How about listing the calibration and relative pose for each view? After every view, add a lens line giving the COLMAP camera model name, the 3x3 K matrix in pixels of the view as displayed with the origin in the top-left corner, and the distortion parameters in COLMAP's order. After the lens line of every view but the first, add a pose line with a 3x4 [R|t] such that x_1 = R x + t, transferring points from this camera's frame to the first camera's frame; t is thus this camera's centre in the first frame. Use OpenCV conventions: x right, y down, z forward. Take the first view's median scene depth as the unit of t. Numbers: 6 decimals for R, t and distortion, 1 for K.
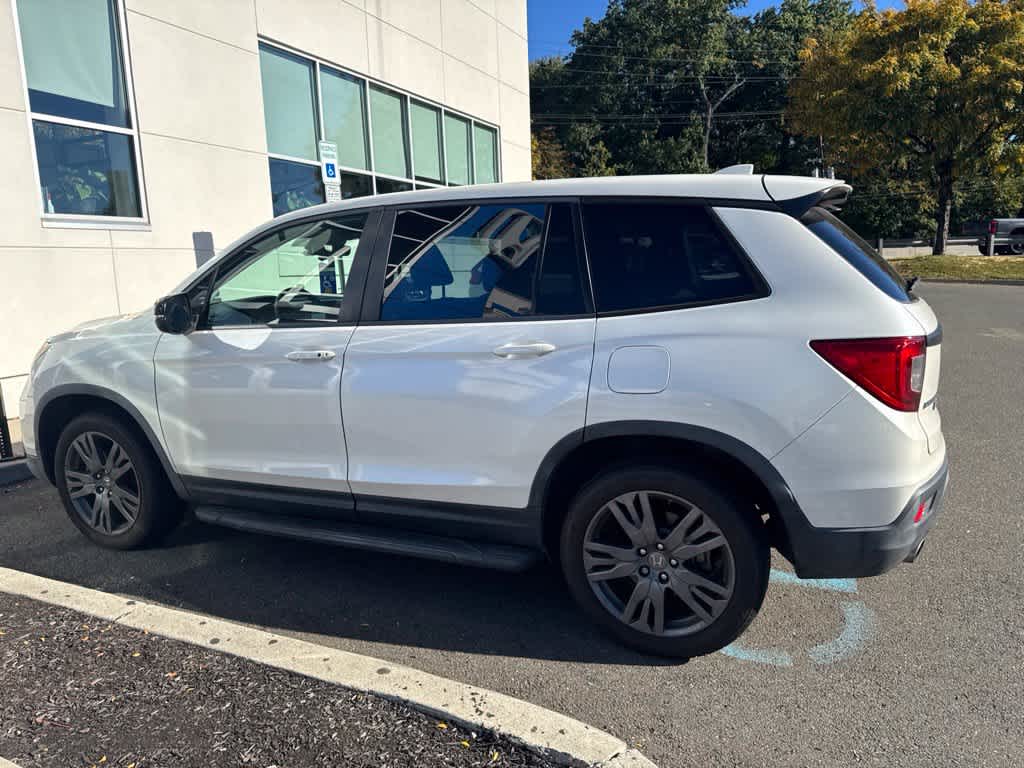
lens RADIAL K [[721.4, 0, 512.0], [0, 721.4, 384.0], [0, 0, 1]] dist [0.031820, -0.033656]
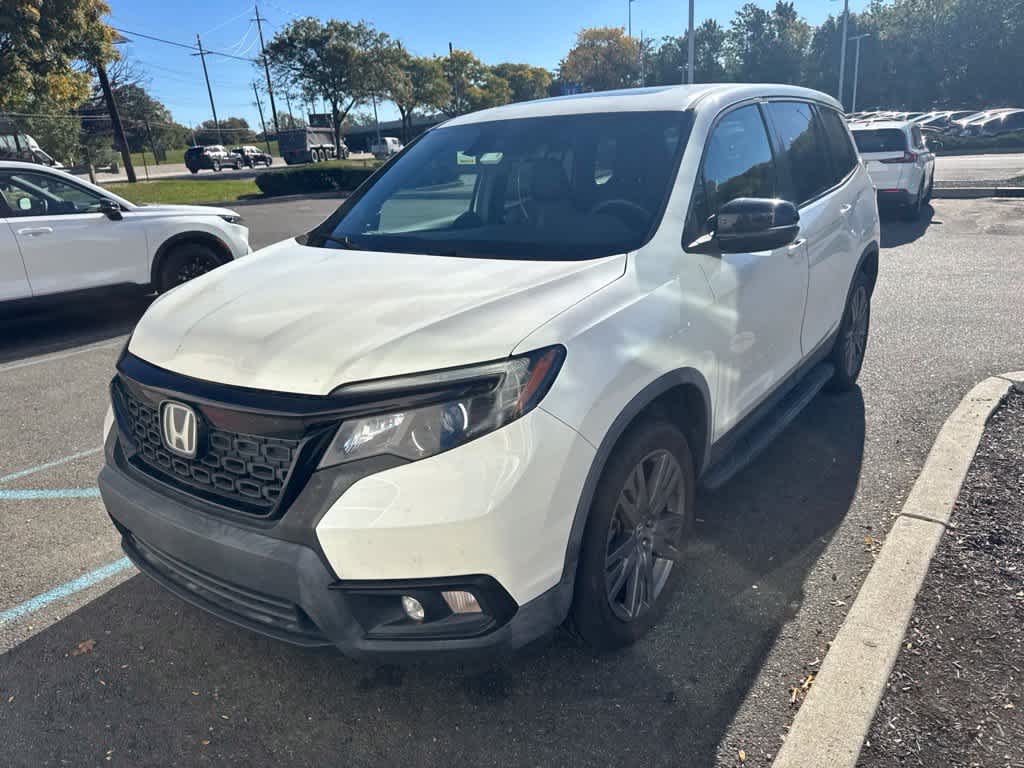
lens RADIAL K [[715.1, 0, 519.0], [0, 715.1, 387.5], [0, 0, 1]] dist [0.033904, -0.045806]
pose [[0.230015, -0.299401, 0.925987, -1.239575], [0.217965, 0.943177, 0.250817, -0.174342], [-0.948464, 0.144141, 0.282204, 1.014483]]
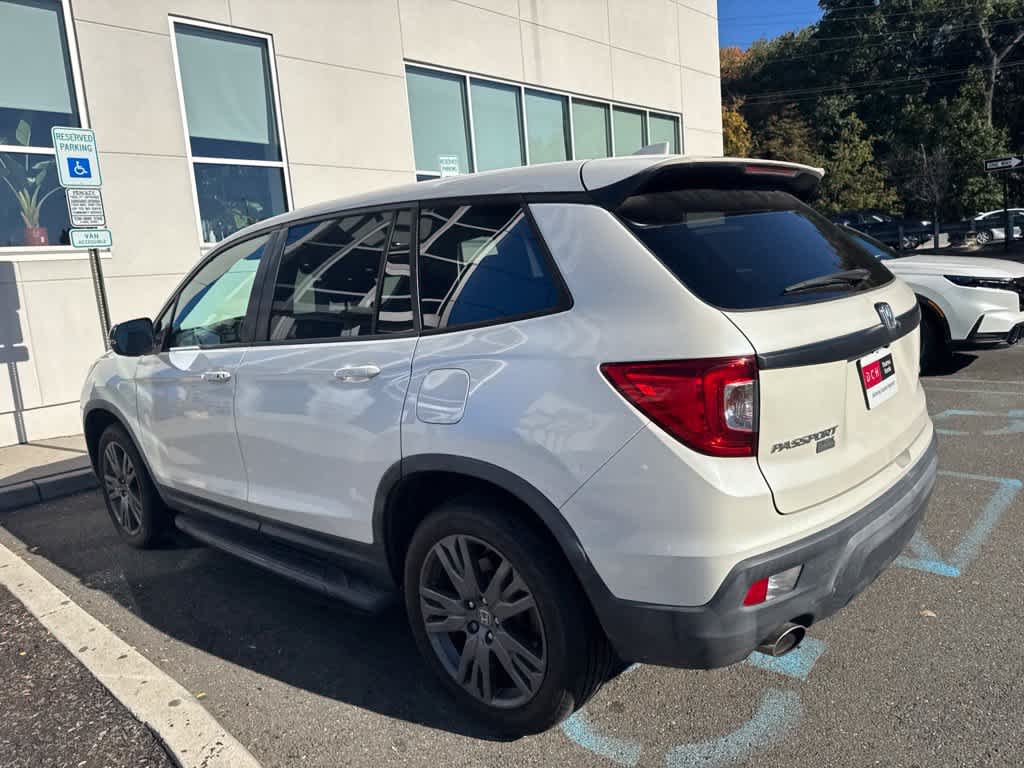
lens RADIAL K [[726.8, 0, 509.0], [0, 726.8, 376.6], [0, 0, 1]] dist [0.008026, -0.000740]
pose [[0.943496, -0.003432, -0.331366, 0.409387], [0.000915, 0.999970, -0.007751, -0.028062], [0.331383, 0.007010, 0.943470, 0.149452]]
